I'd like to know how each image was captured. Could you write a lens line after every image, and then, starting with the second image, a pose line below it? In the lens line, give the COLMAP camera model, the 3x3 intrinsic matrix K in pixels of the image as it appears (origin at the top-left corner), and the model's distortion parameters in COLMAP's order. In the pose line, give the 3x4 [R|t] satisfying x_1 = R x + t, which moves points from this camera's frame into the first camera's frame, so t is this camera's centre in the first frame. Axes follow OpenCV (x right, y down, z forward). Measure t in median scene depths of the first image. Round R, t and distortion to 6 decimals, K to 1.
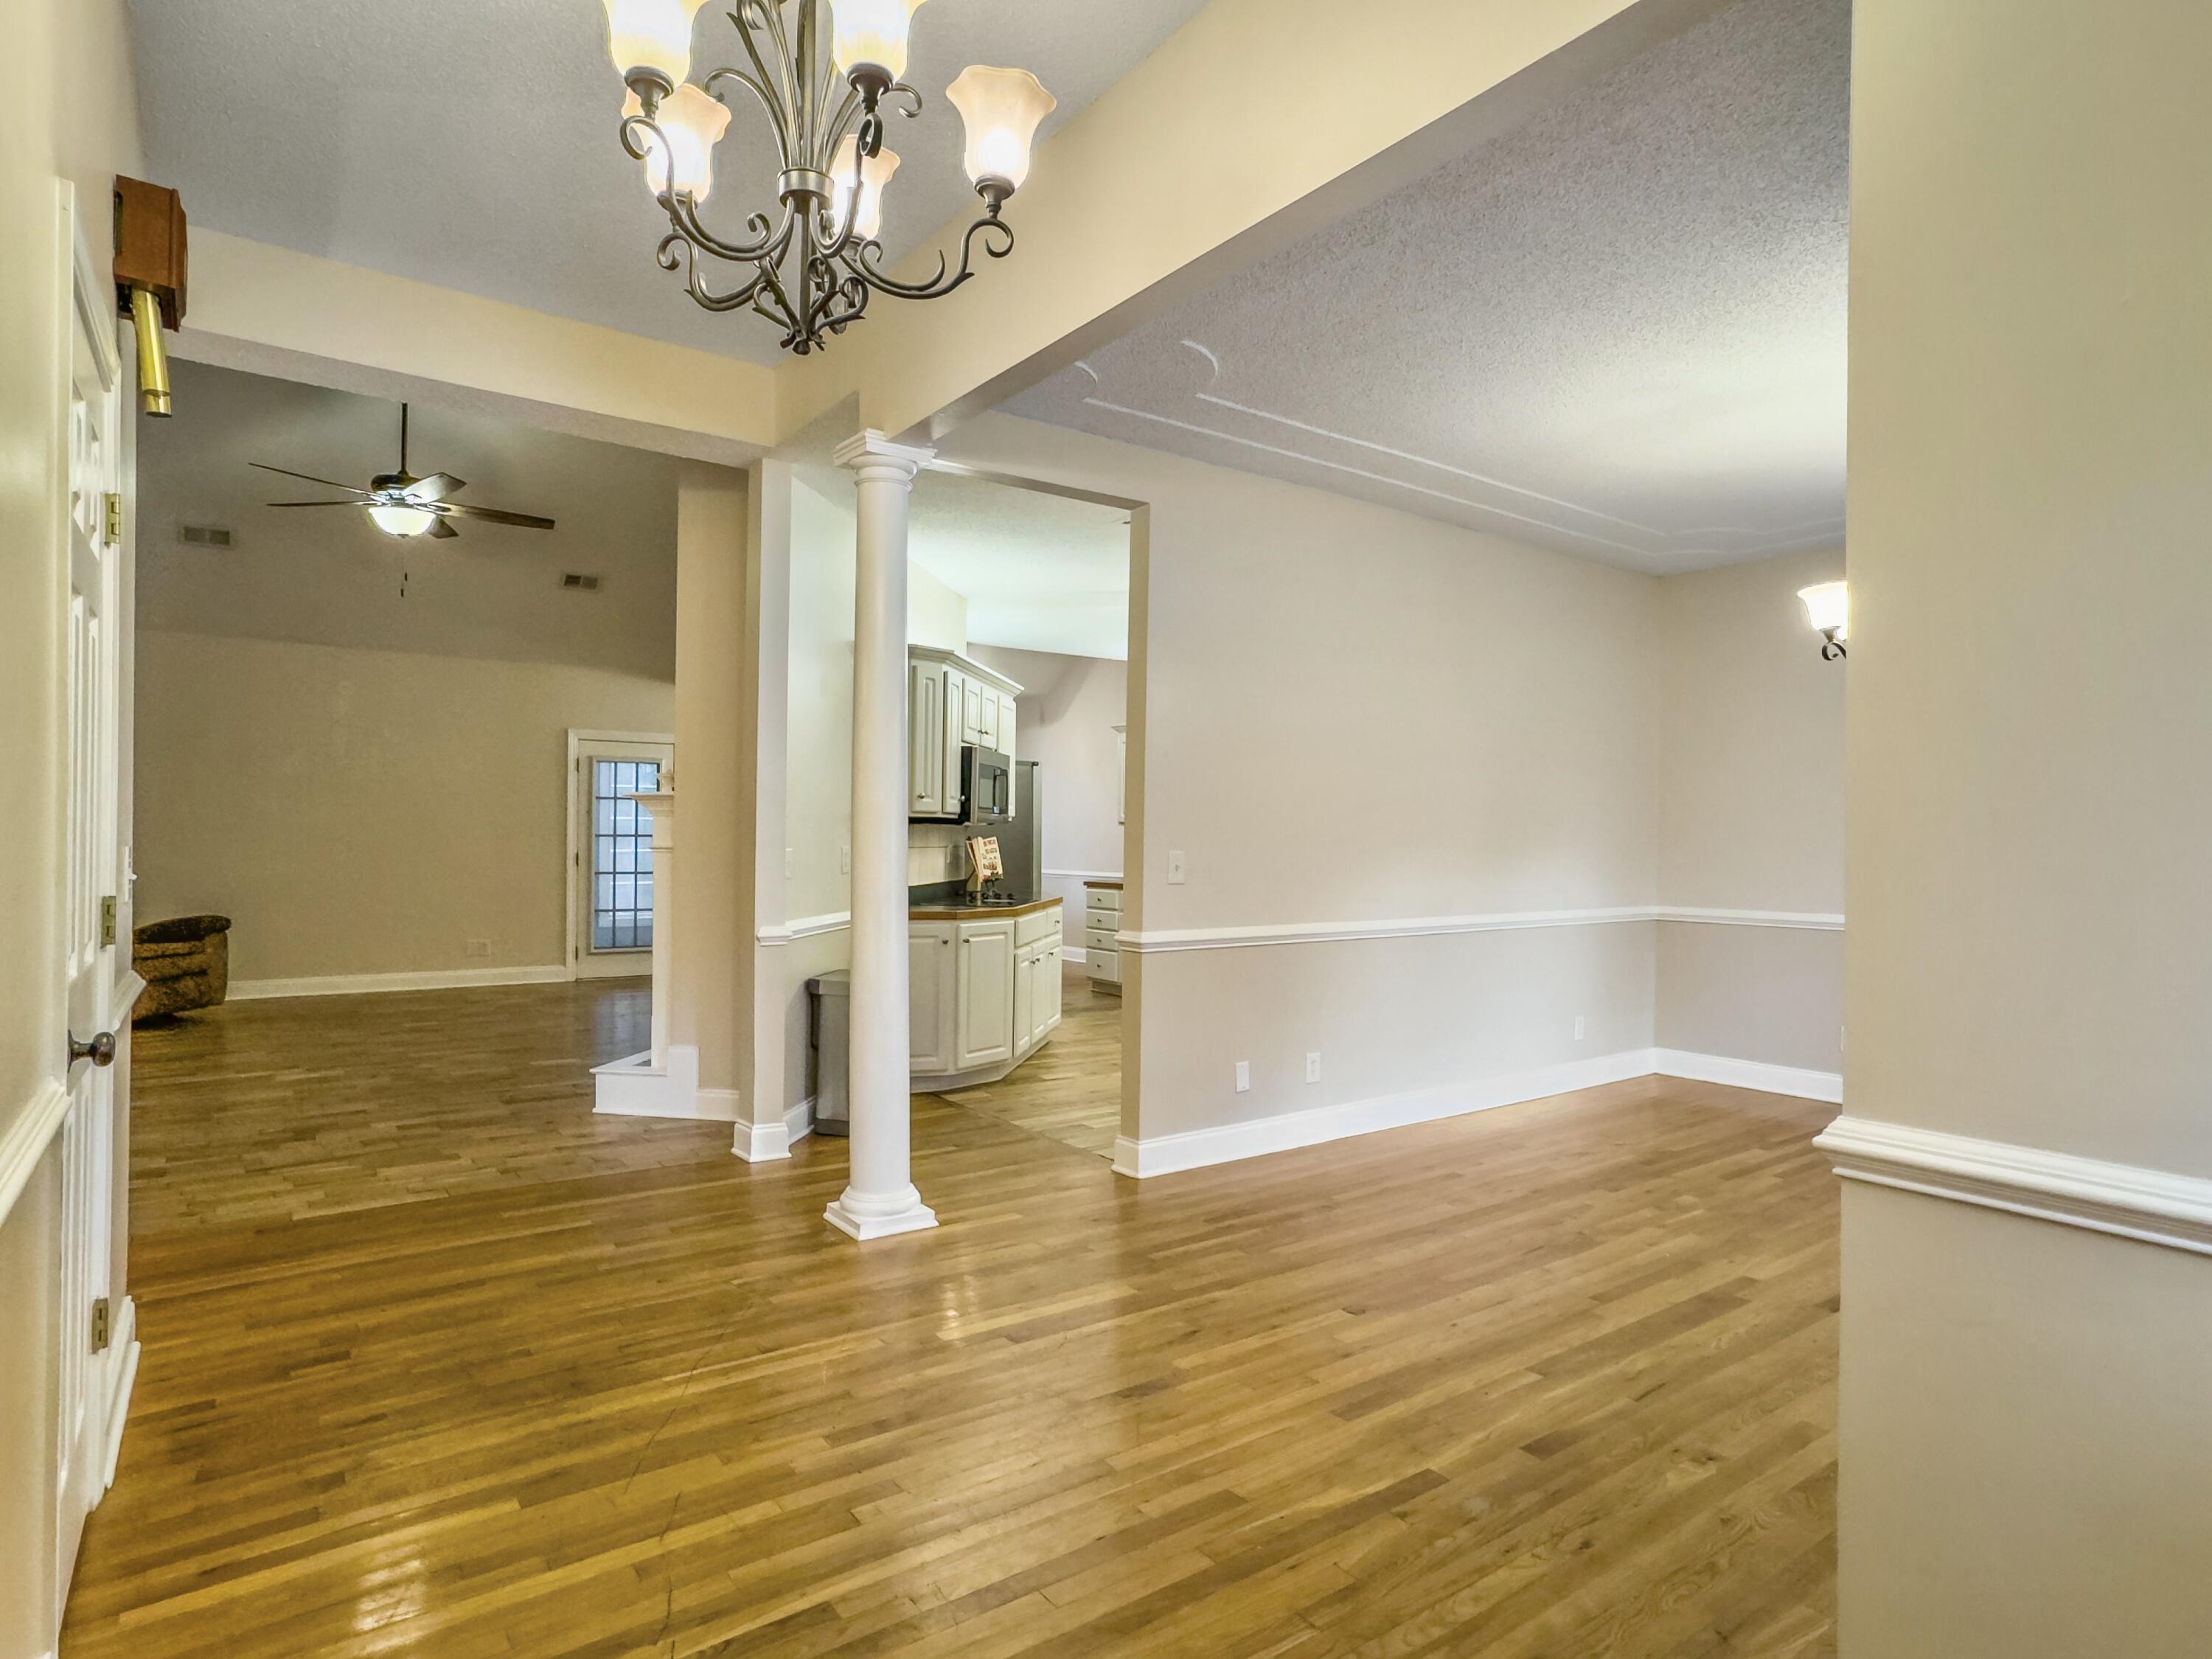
lens RADIAL K [[1215.0, 0, 1102.9], [0, 1215.0, 840.2], [0, 0, 1]] dist [-0.001946, -0.000275]
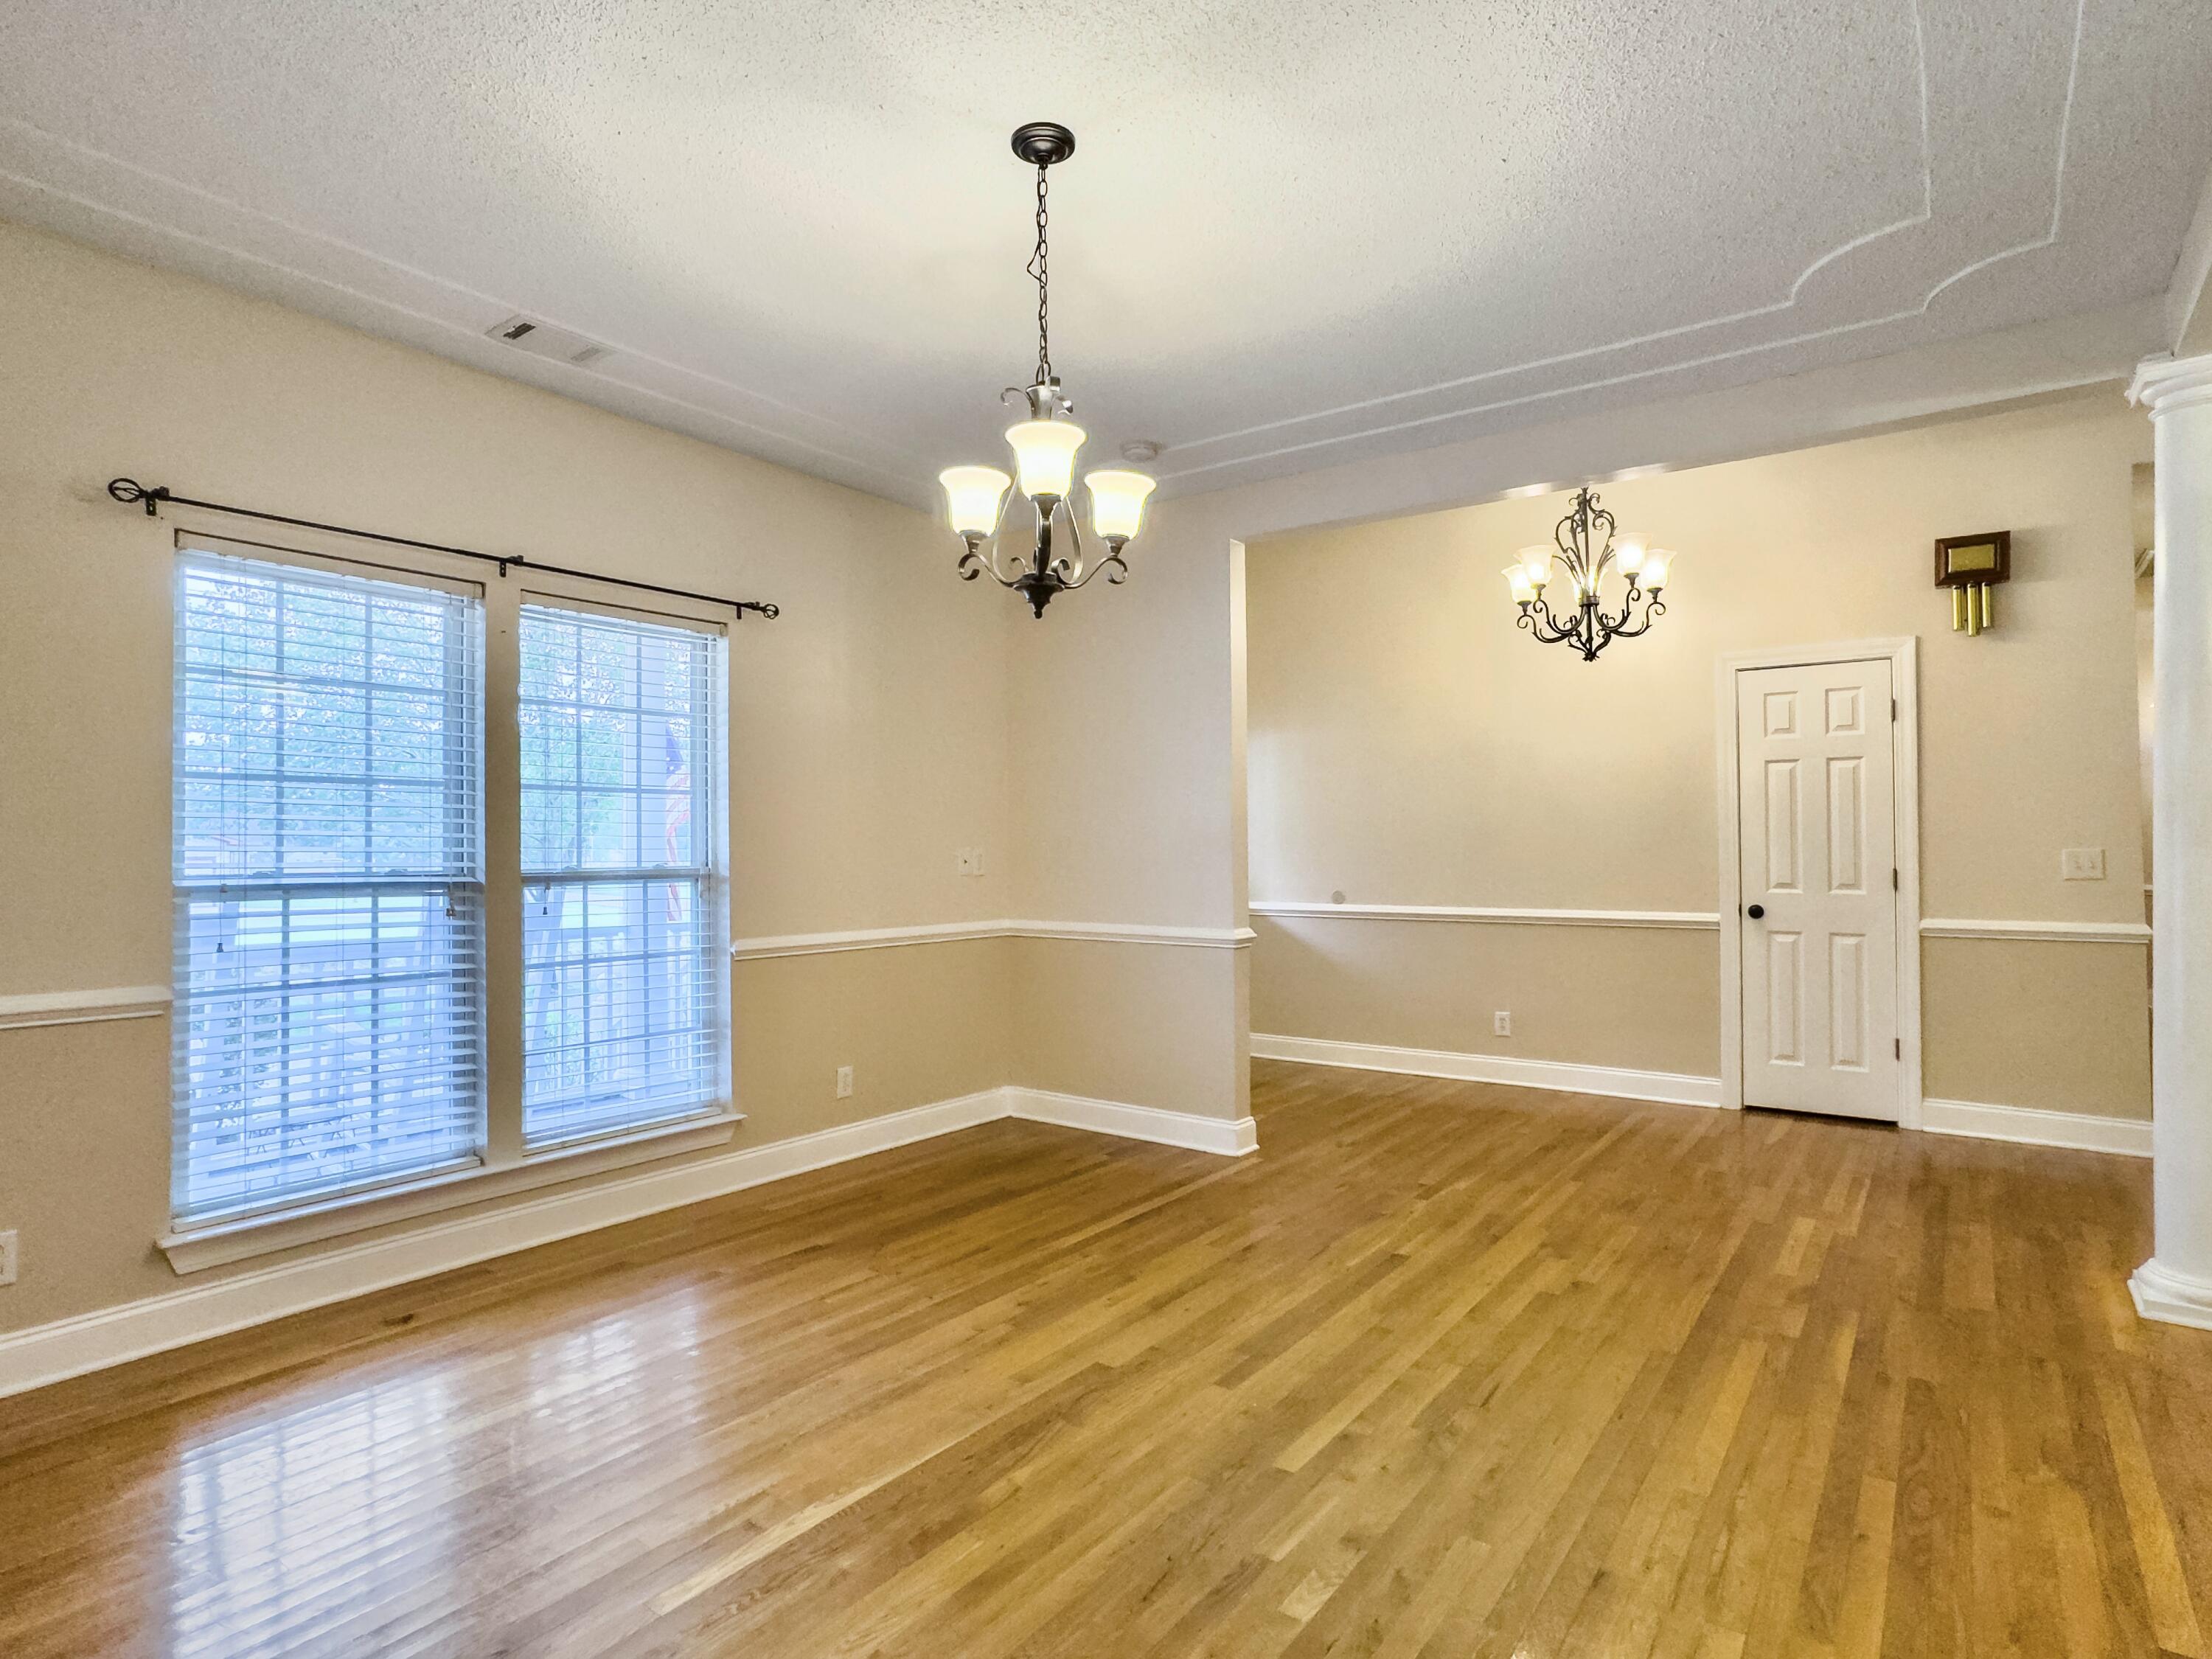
lens RADIAL K [[1173.5, 0, 1120.7], [0, 1173.5, 832.1], [0, 0, 1]] dist [-0.029980, 0.008558]
pose [[-0.954003, -0.000763, -0.299795, 0.870714], [0.006646, 0.999697, -0.023693, 0.009198], [0.299723, -0.024596, -0.953709, 1.802980]]
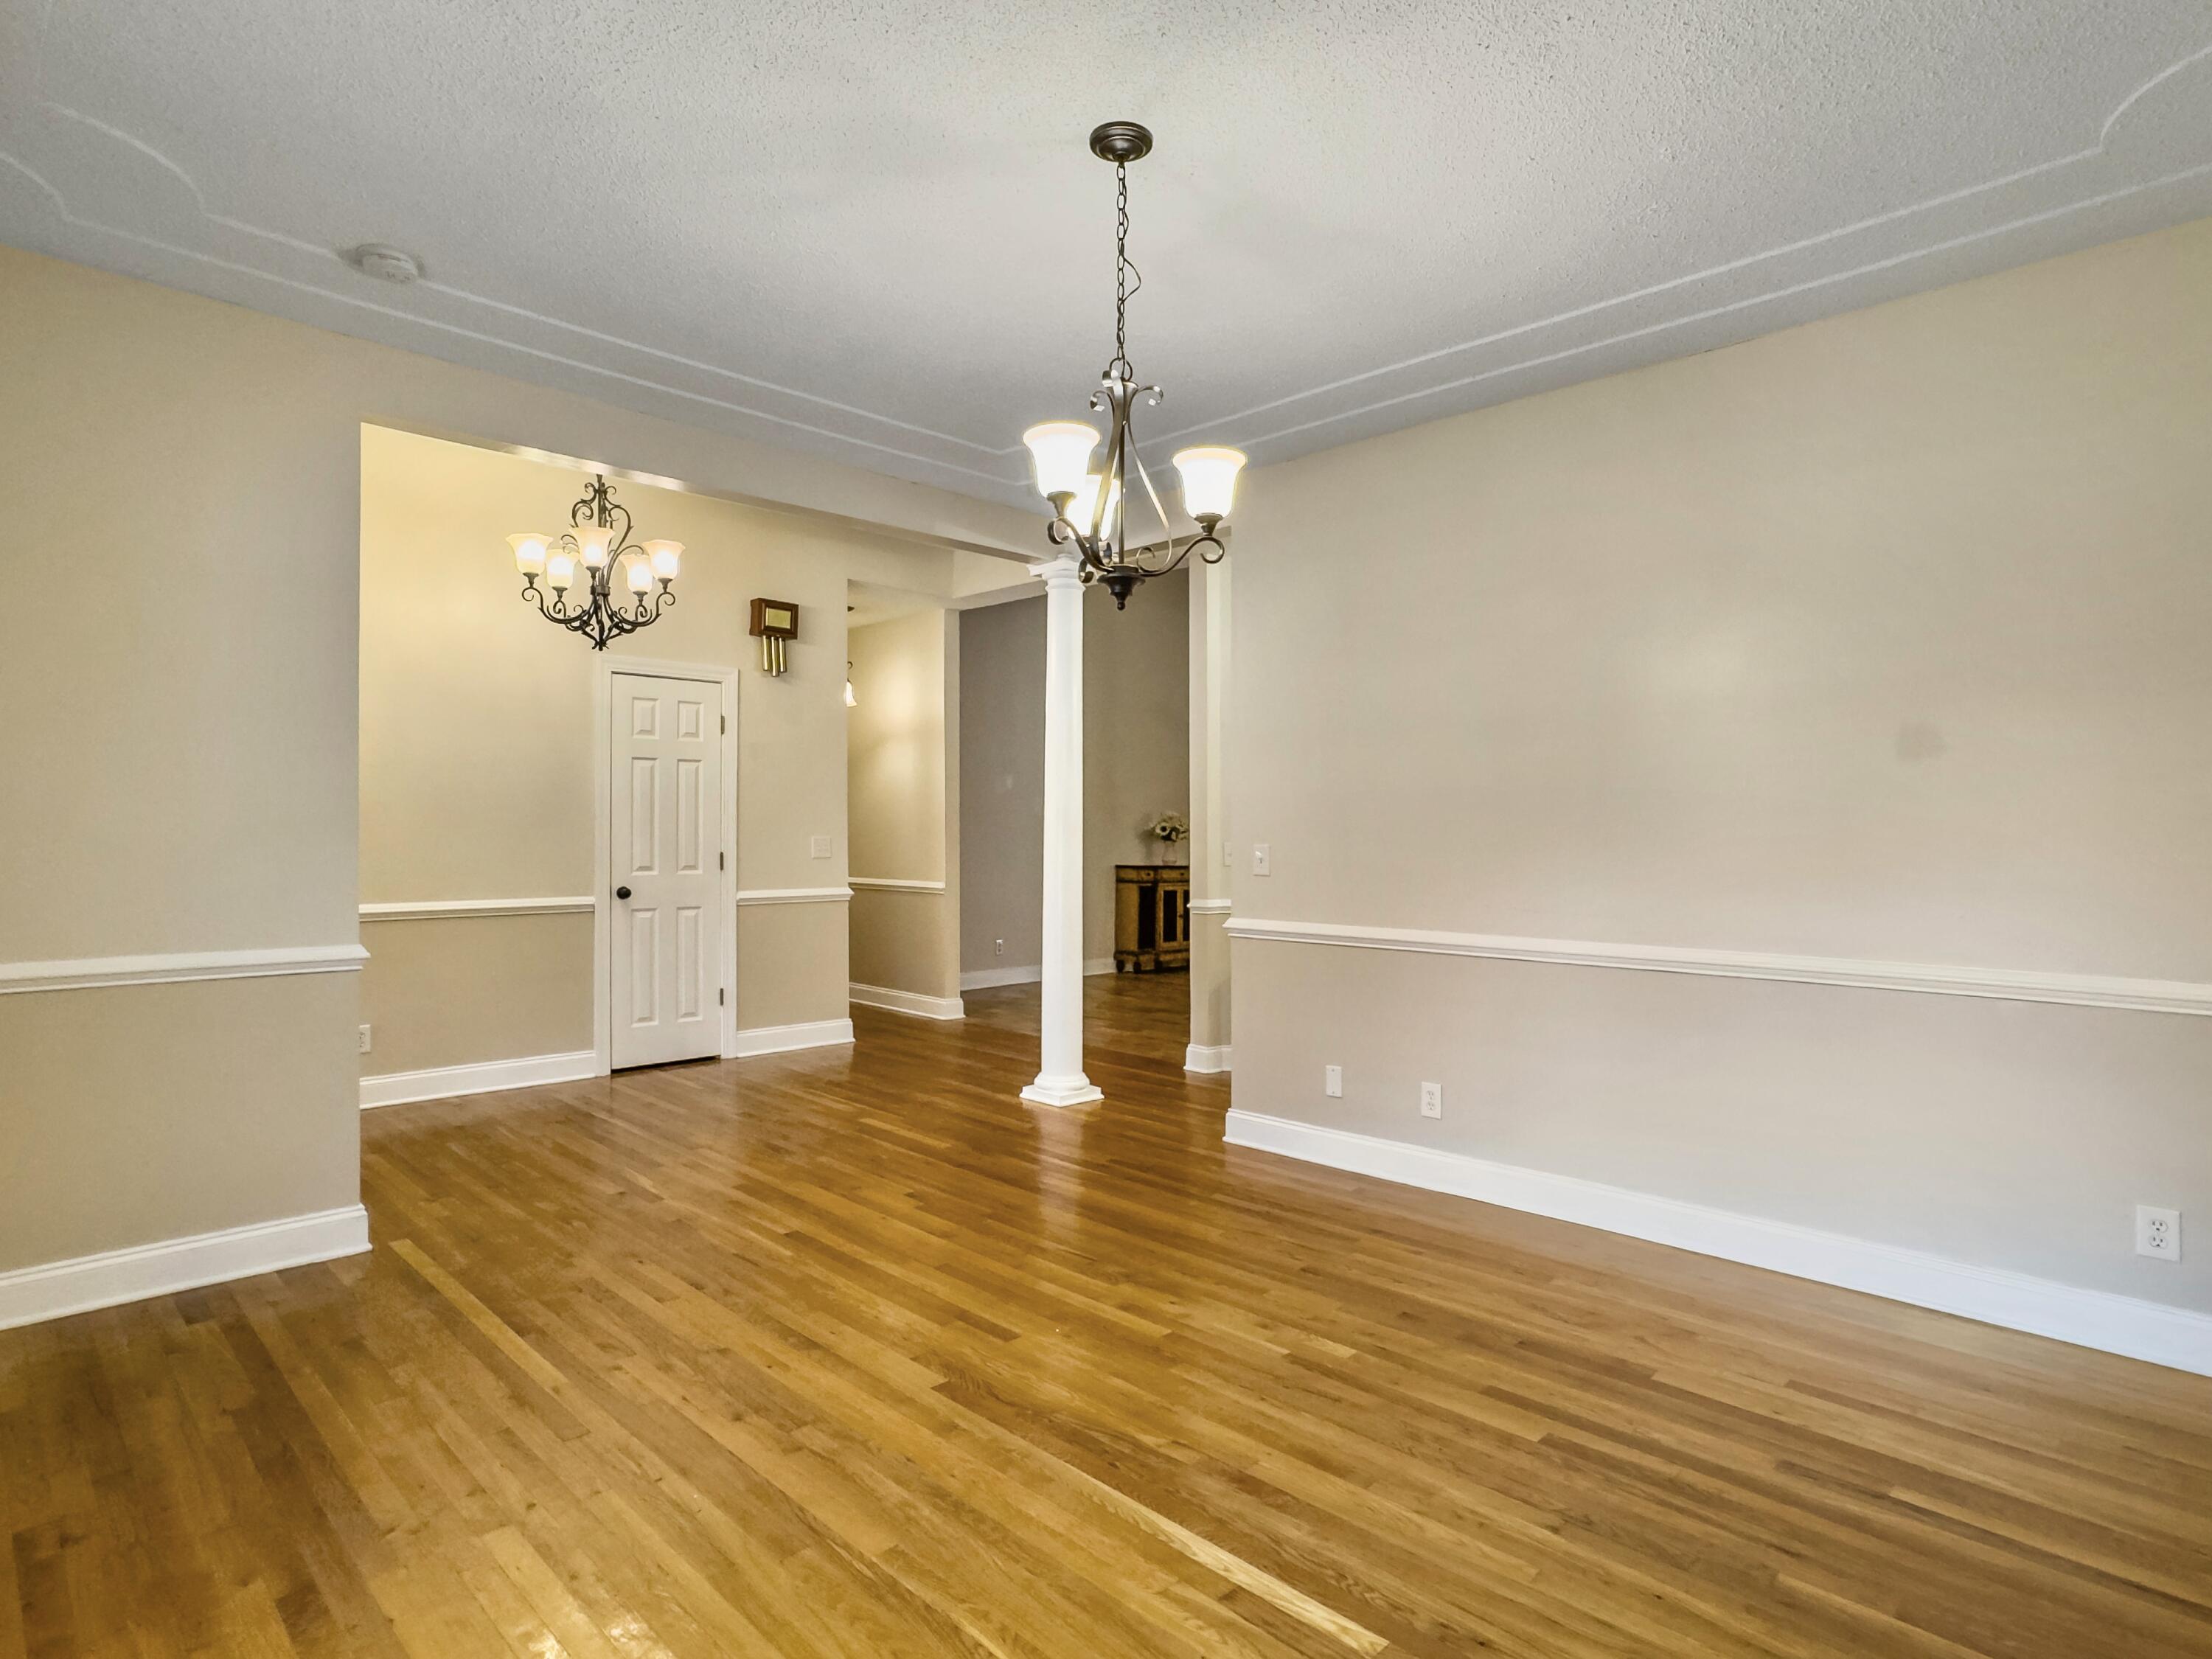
lens RADIAL K [[1173.5, 0, 1091.3], [0, 1173.5, 825.5], [0, 0, 1]] dist [-0.029980, 0.008558]
pose [[0.145237, -0.007118, -0.989371, 1.432504], [0.003965, 0.999970, -0.006612, -0.001255], [0.989389, -0.002963, 0.145261, 0.972885]]
